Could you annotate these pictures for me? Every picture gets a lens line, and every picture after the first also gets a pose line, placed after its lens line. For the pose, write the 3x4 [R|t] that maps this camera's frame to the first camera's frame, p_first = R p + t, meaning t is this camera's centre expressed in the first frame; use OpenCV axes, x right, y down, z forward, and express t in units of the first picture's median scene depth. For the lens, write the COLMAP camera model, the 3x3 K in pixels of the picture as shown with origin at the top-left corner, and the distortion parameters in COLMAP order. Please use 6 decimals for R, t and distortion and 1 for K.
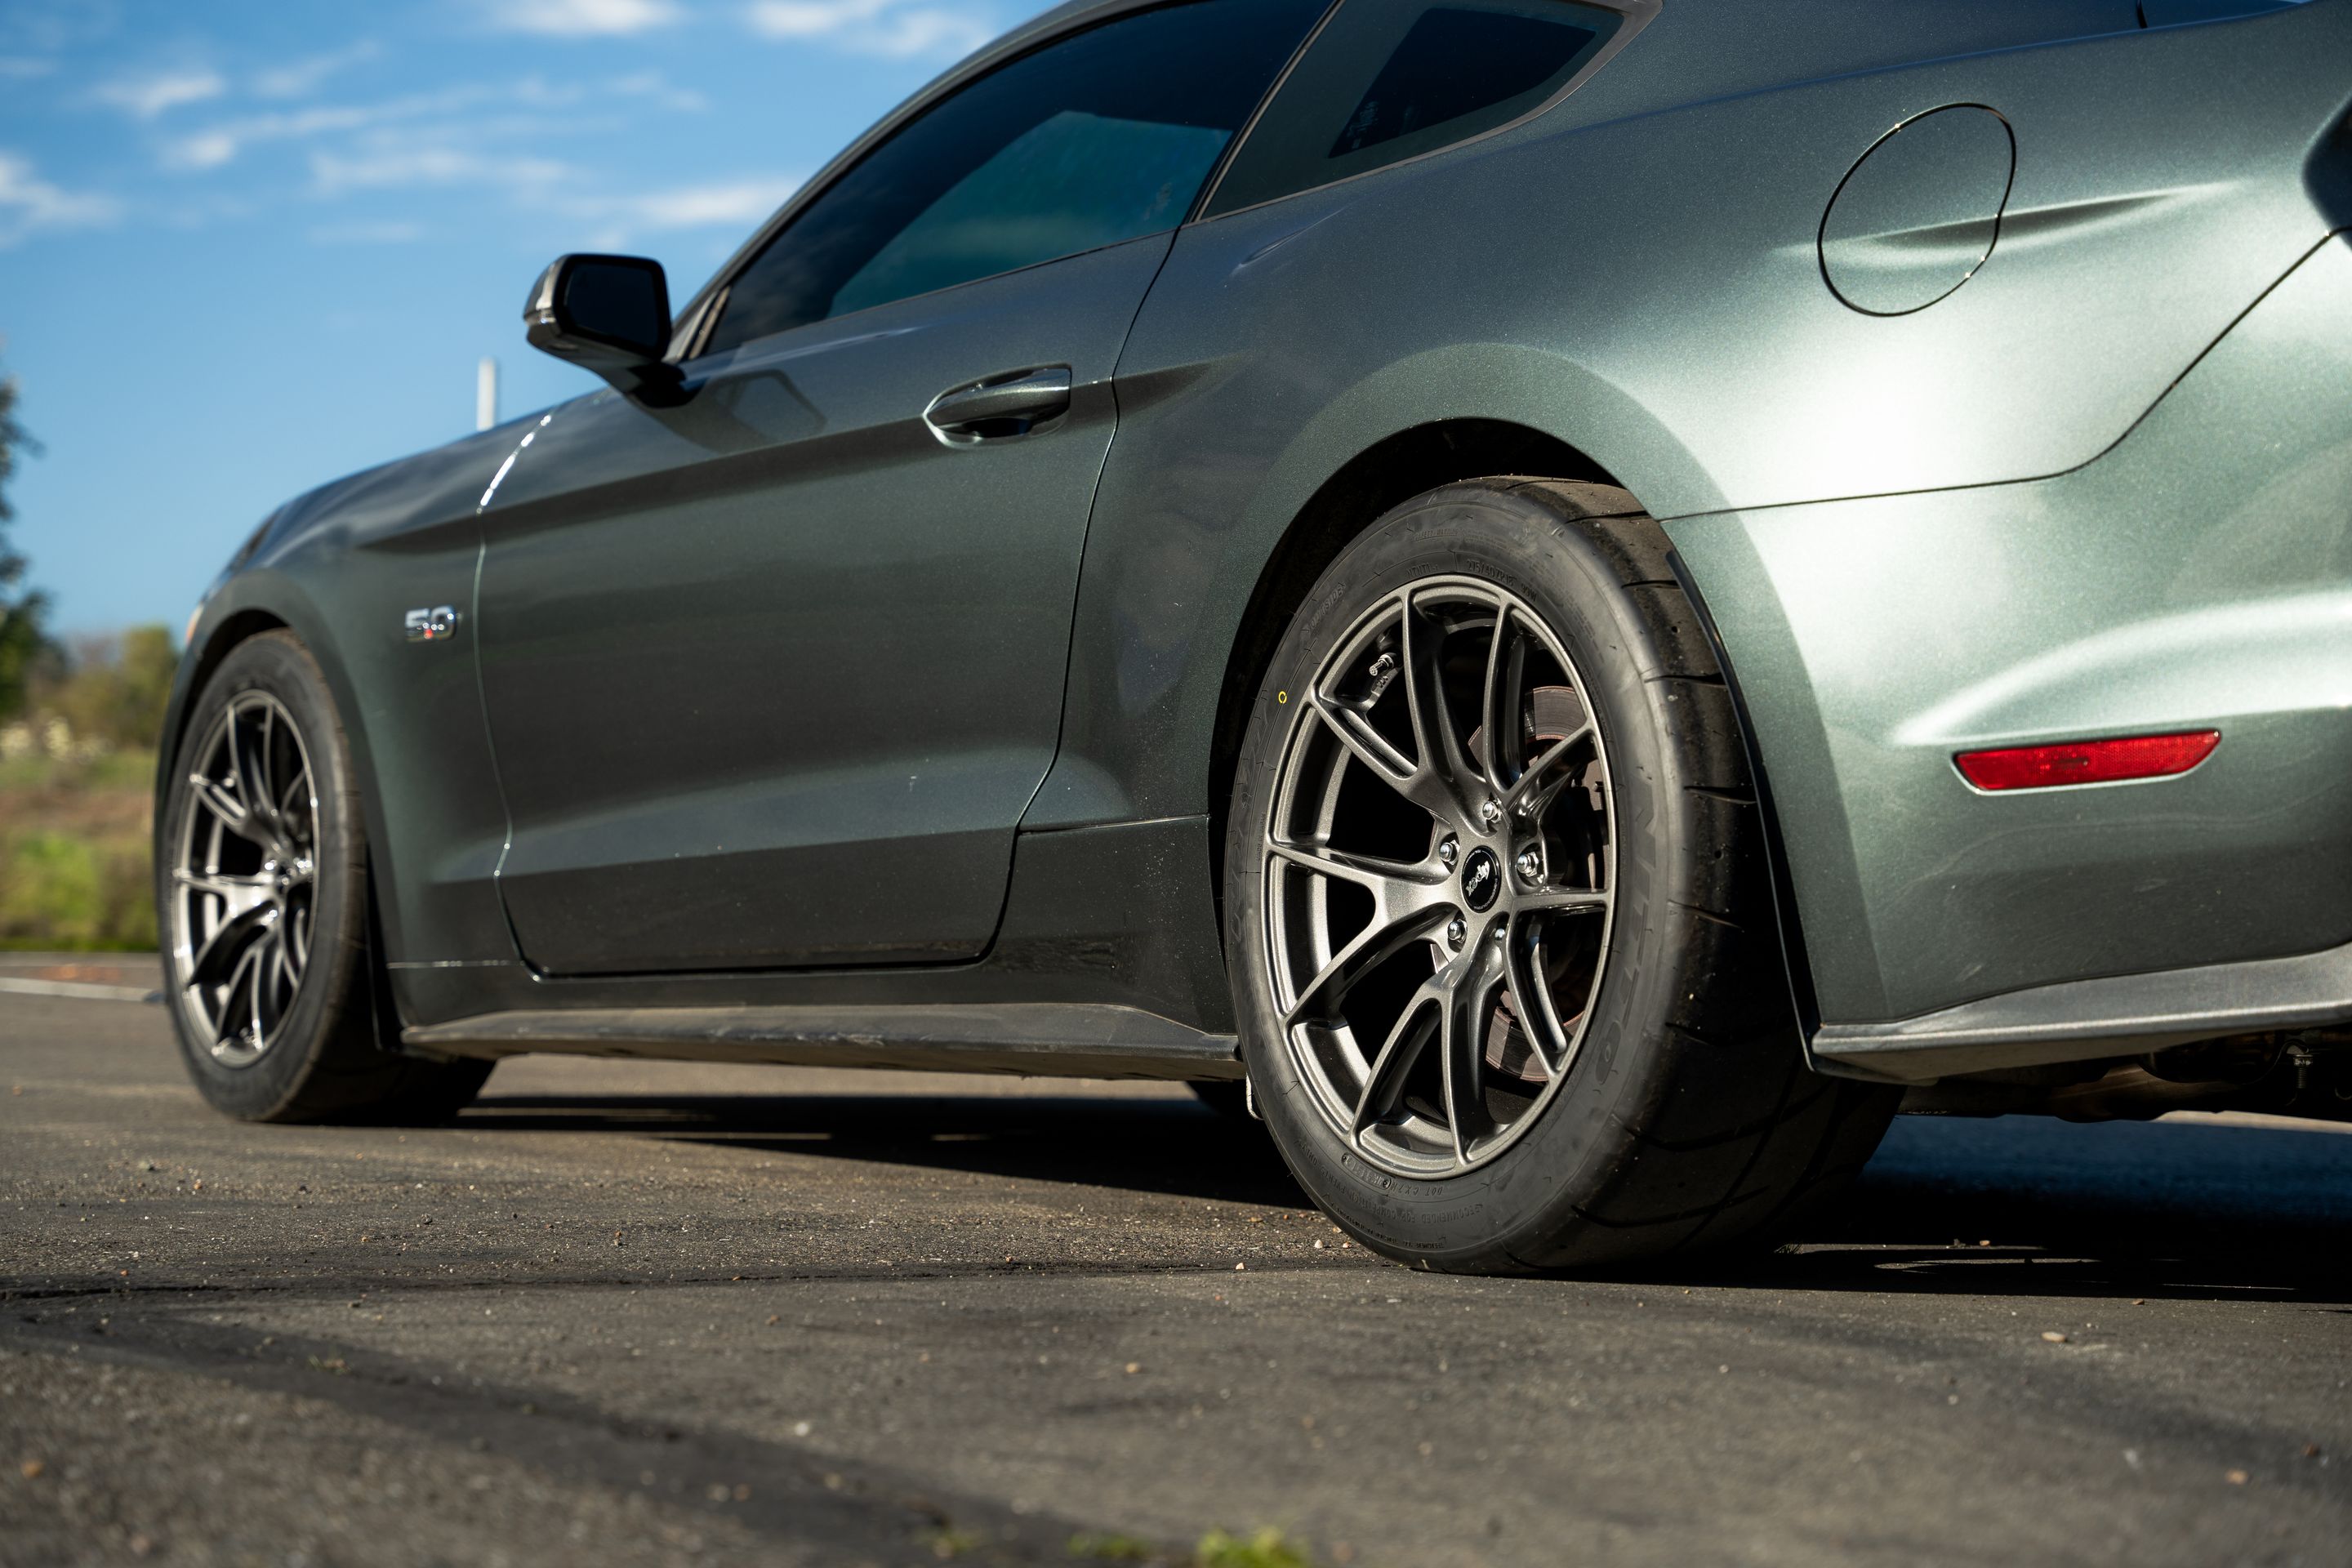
lens RADIAL K [[4440.1, 0, 1209.8], [0, 4440.1, 778.6], [0, 0, 1]] dist [0.286421, 0.296182]
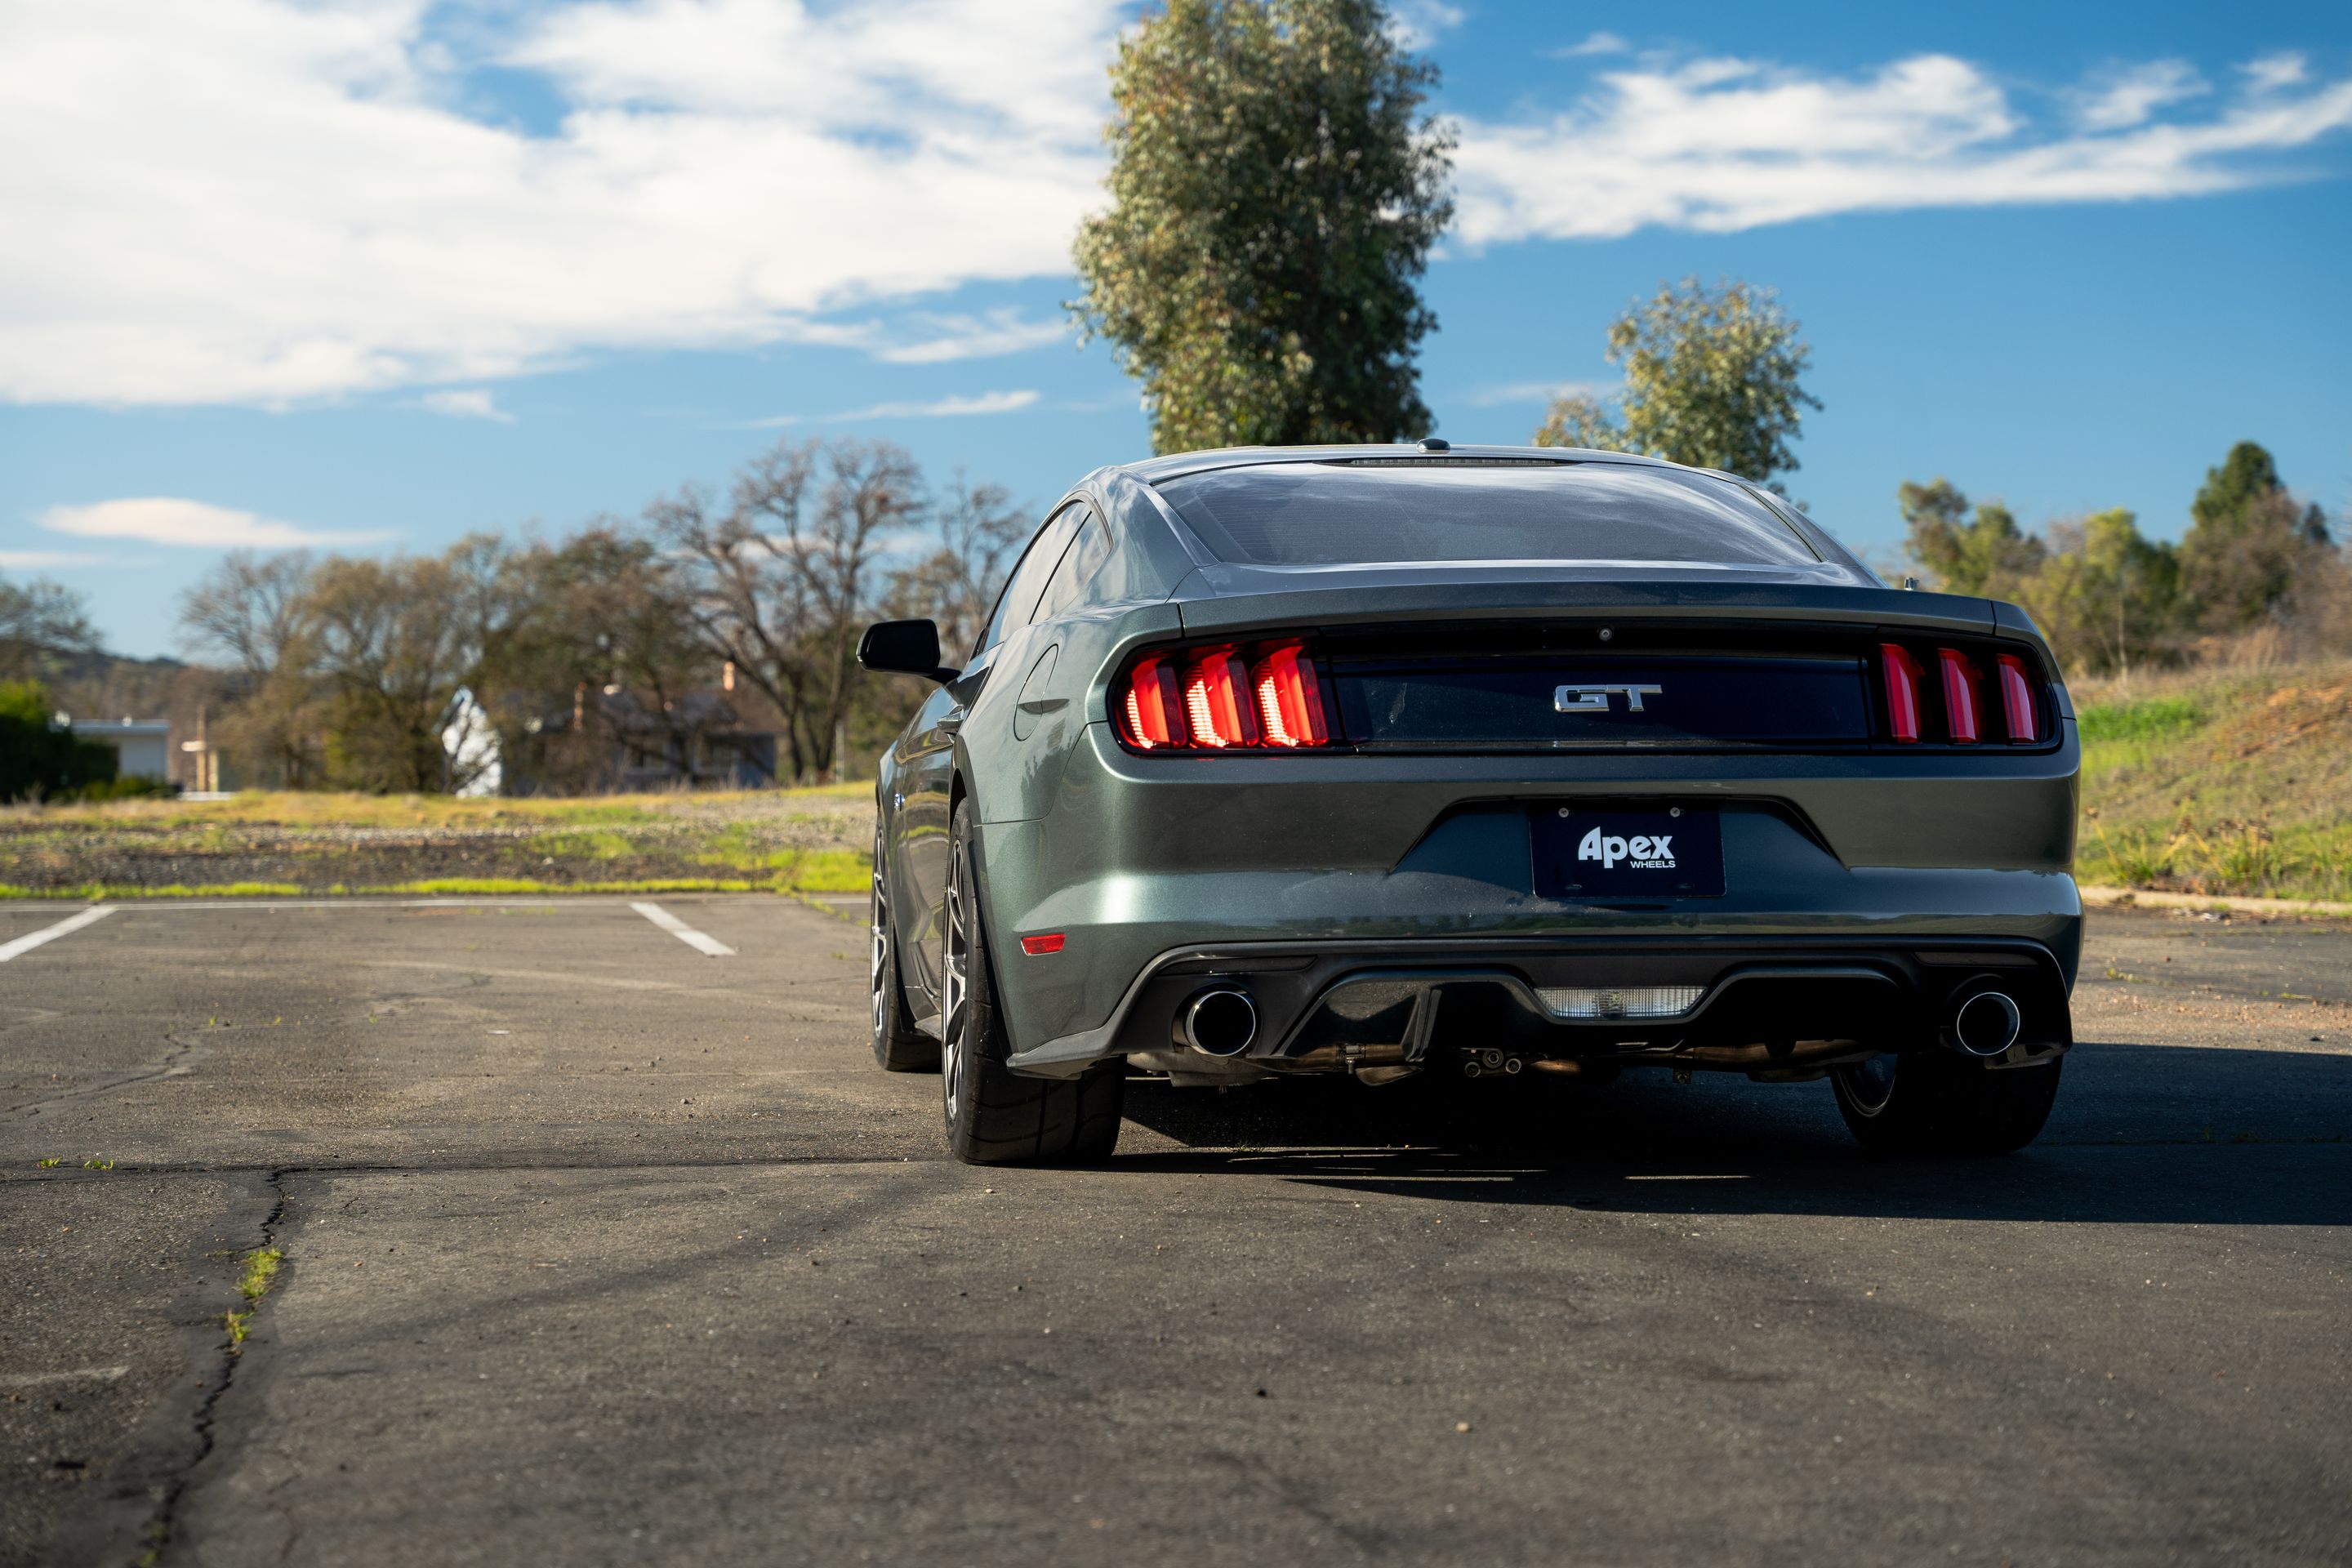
lens RADIAL K [[4549.5, 0, 1143.2], [0, 4549.5, 780.2], [0, 0, 1]] dist [0.251072, 0.236640]
pose [[0.897837, -0.030092, -0.439298, 1.087333], [0.042471, 0.998929, 0.018376, -0.110024], [0.438275, -0.035156, 0.898153, -0.929886]]
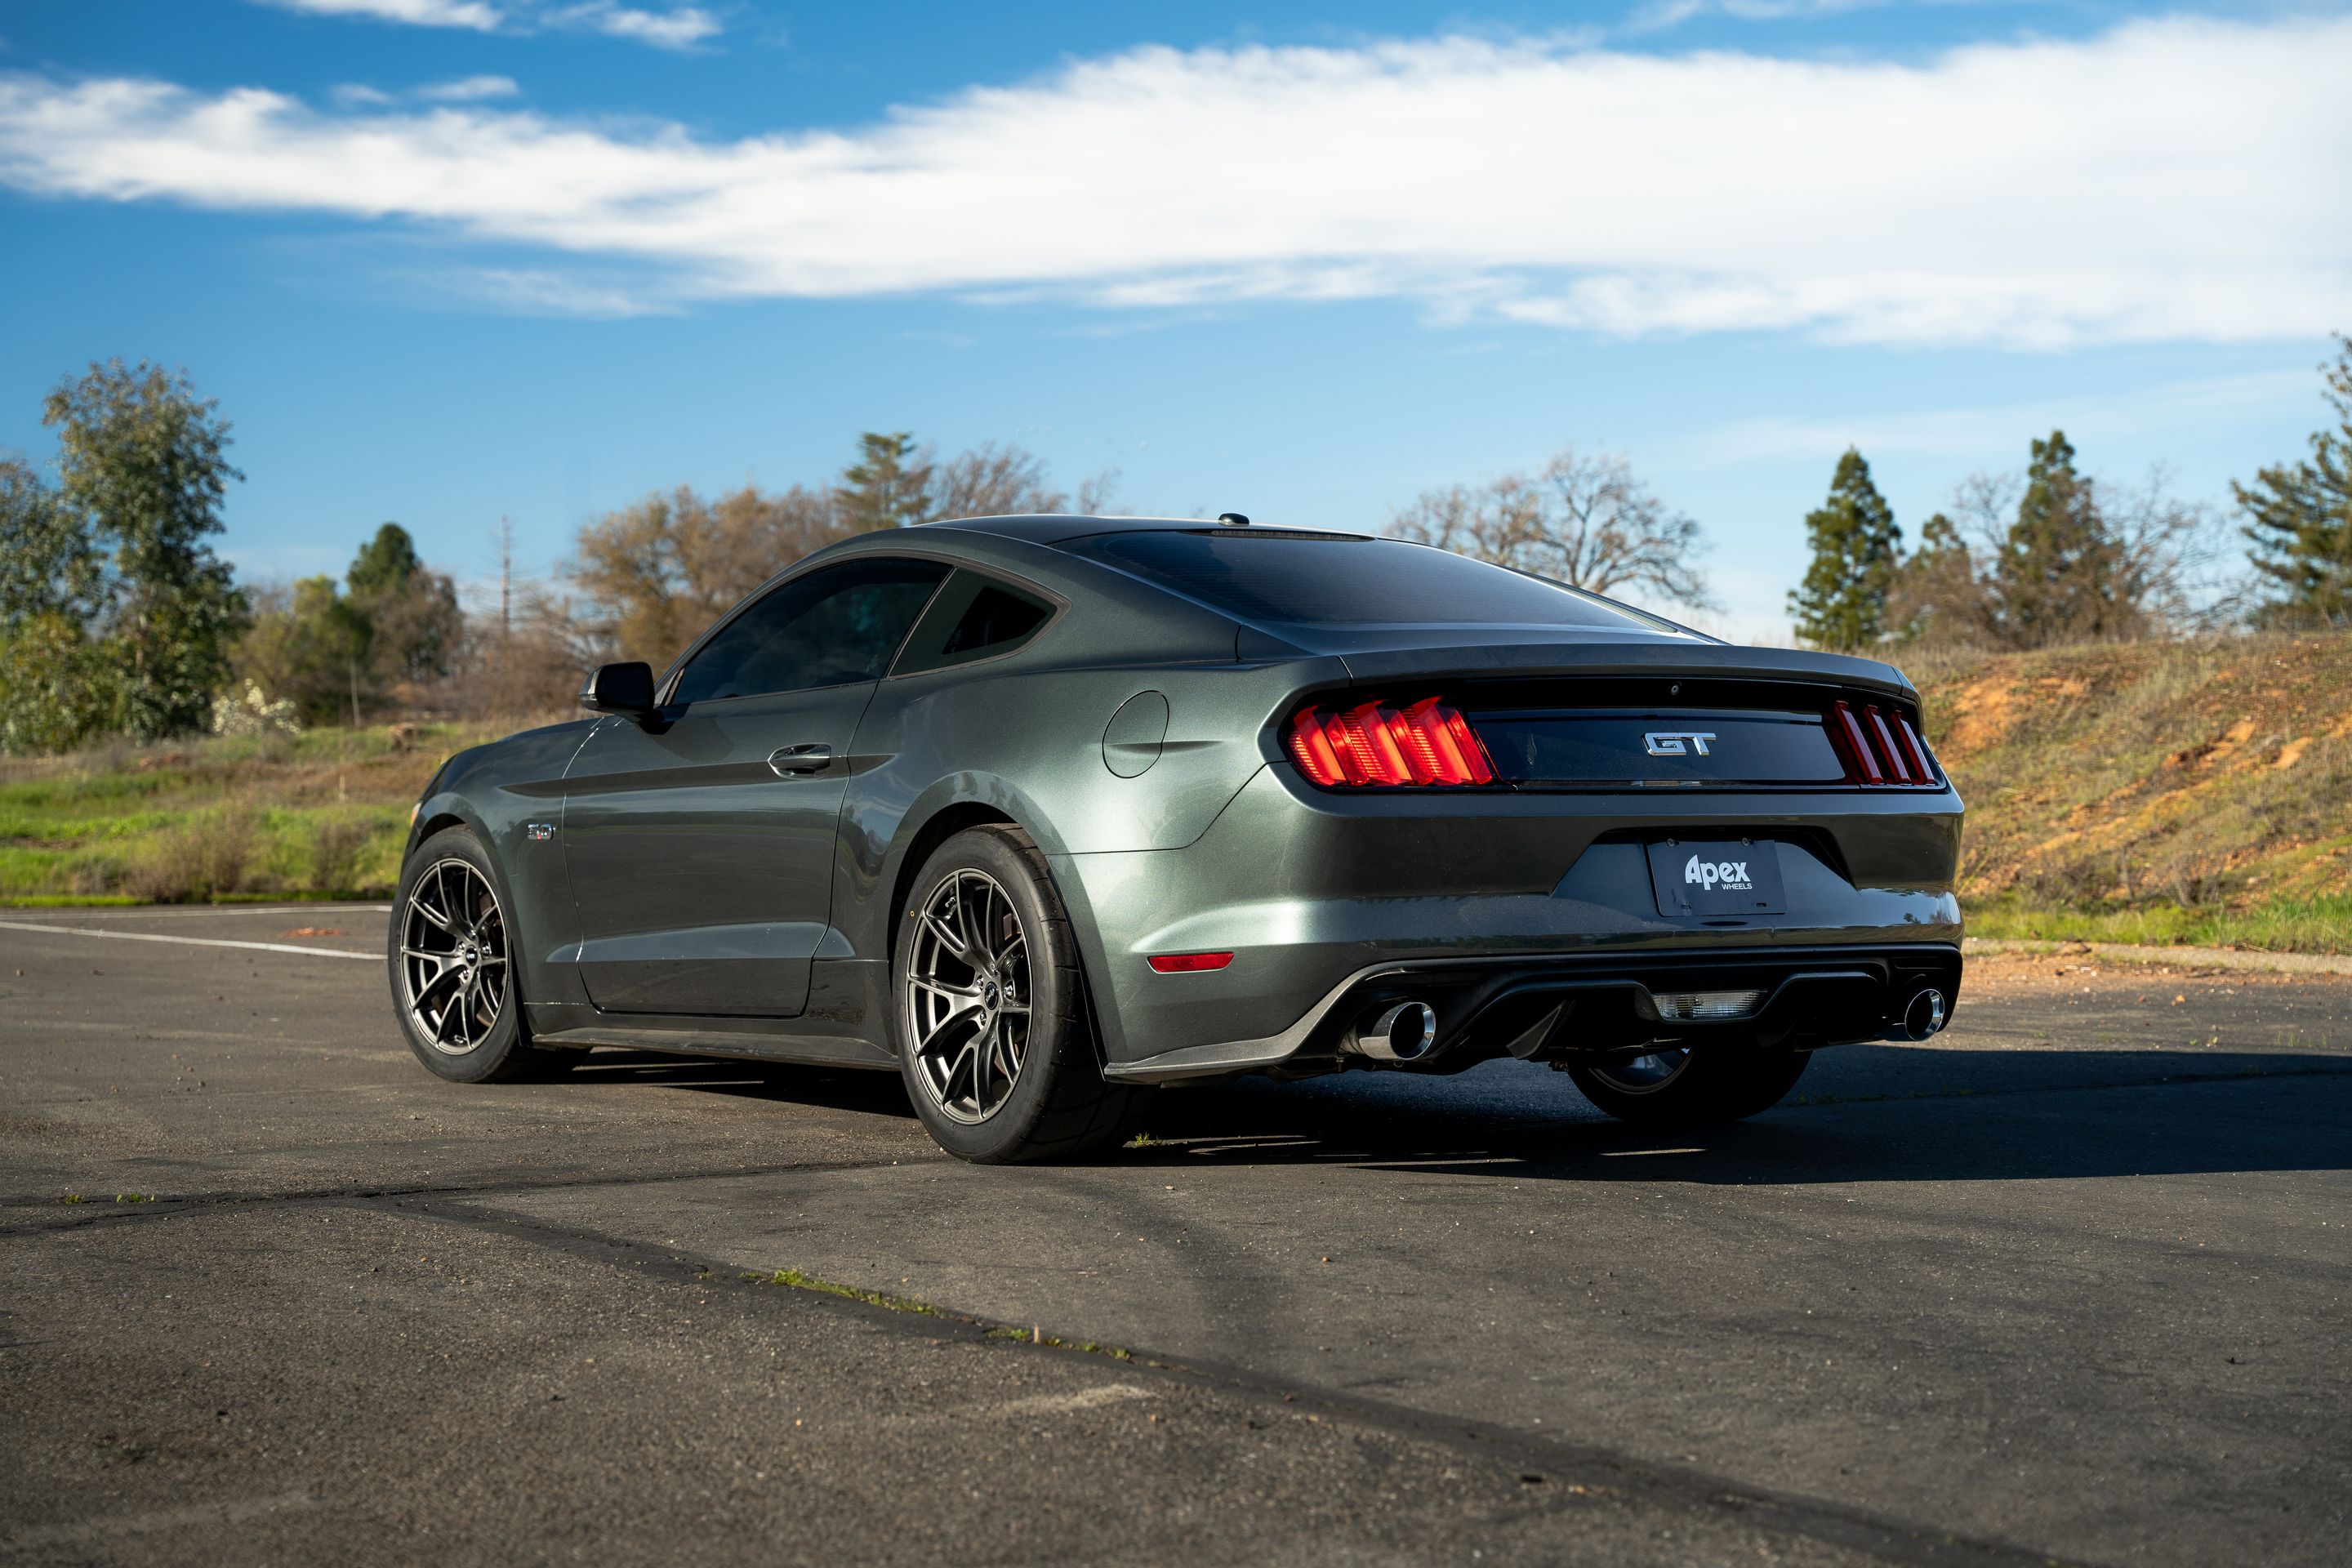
lens RADIAL K [[3728.2, 0, 1218.2], [0, 3728.2, 791.6], [0, 0, 1]] dist [0.153898, 0.265563]
pose [[0.999590, -0.028296, 0.004330, 0.173154], [0.028136, 0.999047, 0.033366, -0.145766], [-0.005270, -0.033231, 0.999434, -0.954318]]
